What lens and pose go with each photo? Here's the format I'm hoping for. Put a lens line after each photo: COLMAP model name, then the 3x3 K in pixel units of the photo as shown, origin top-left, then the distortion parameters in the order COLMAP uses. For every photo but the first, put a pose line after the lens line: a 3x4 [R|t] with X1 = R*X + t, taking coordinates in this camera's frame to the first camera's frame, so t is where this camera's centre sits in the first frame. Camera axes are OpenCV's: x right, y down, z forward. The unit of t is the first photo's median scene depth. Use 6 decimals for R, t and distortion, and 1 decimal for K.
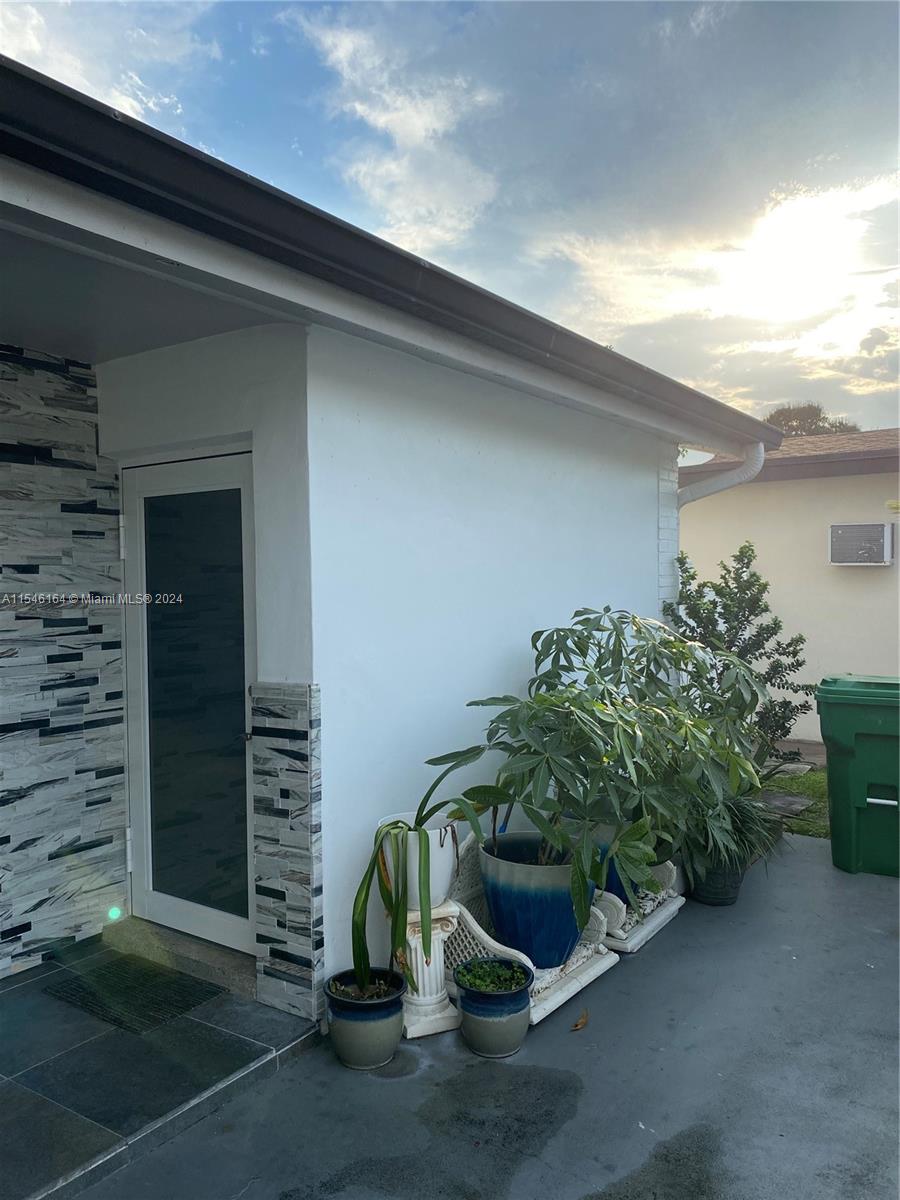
lens RADIAL K [[922.0, 0, 446.8], [0, 922.0, 601.8], [0, 0, 1]] dist [0.061181, -0.086469]
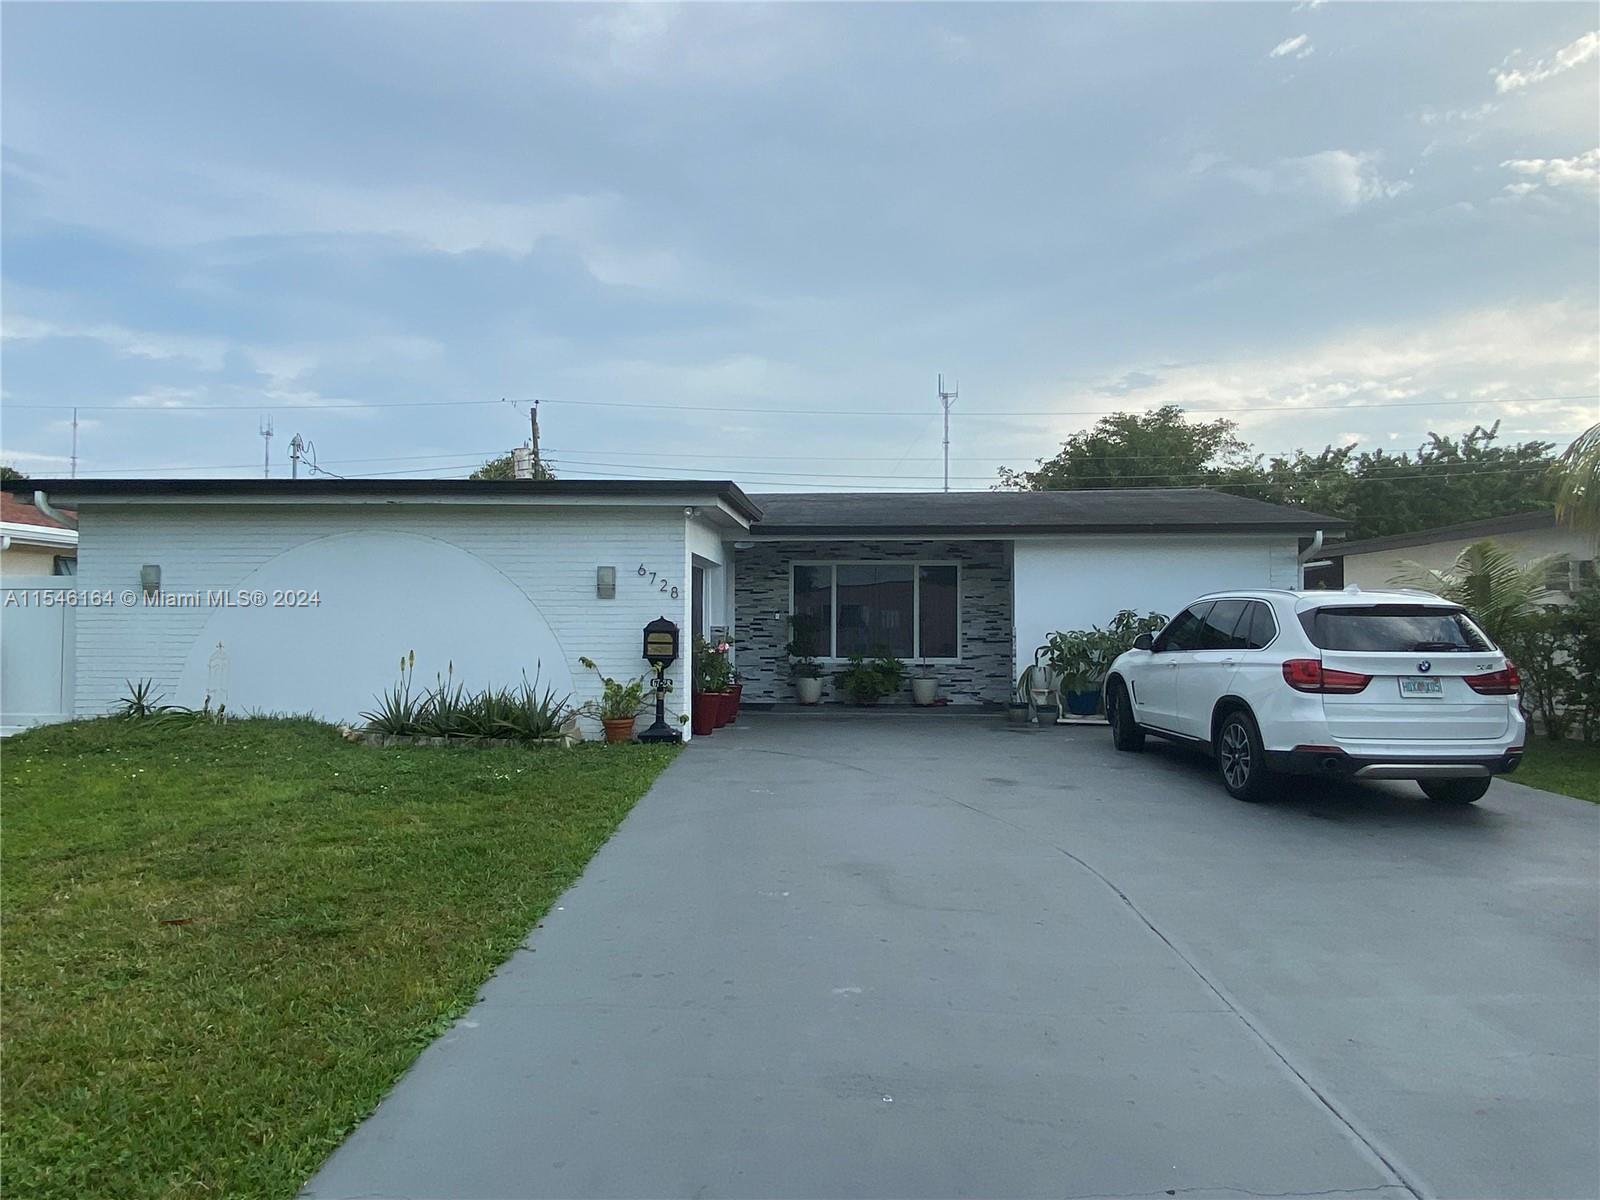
lens RADIAL K [[1037.9, 0, 801.8], [0, 1037.9, 598.3], [0, 0, 1]] dist [0.002428, 0.000099]
pose [[0.517378, -0.004255, -0.855746, 2.748476], [-0.027384, 0.999393, -0.021526, 0.079014], [0.855318, 0.034570, 0.516948, -1.770788]]
